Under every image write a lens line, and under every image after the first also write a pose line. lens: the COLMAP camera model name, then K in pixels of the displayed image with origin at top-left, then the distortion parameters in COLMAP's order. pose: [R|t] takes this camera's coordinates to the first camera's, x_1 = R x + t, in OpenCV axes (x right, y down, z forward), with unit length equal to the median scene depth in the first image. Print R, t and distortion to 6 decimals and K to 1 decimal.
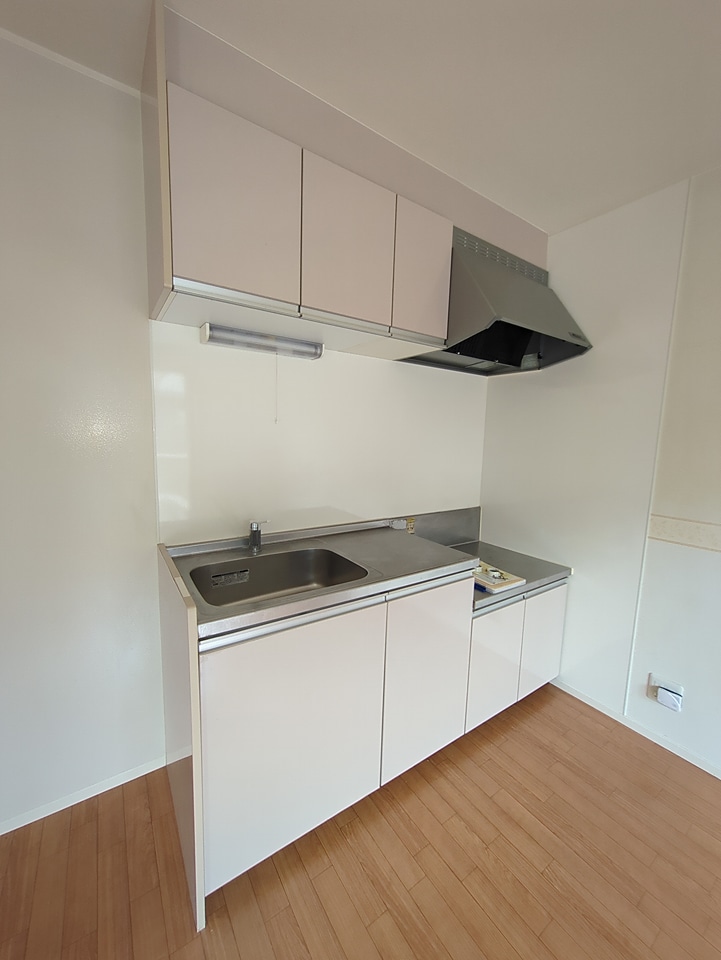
lens RADIAL K [[378.6, 0, 360.0], [0, 378.6, 480.4], [0, 0, 1]] dist [-0.008136, 0.002477]
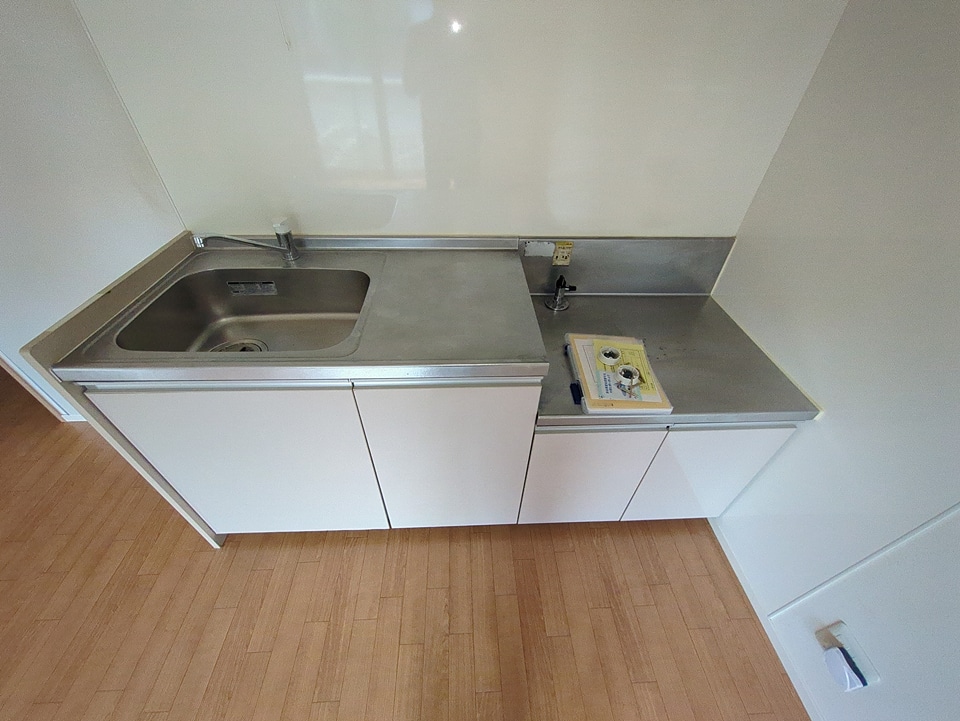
lens RADIAL K [[378.6, 0, 479.4], [0, 378.6, 362.2], [0, 0, 1]] dist [-0.008136, 0.002477]
pose [[0.851005, 0.336932, -0.402825, 0.443120], [-0.061206, 0.825462, 0.561130, -0.099483], [0.521579, -0.452869, 0.723094, 0.532534]]
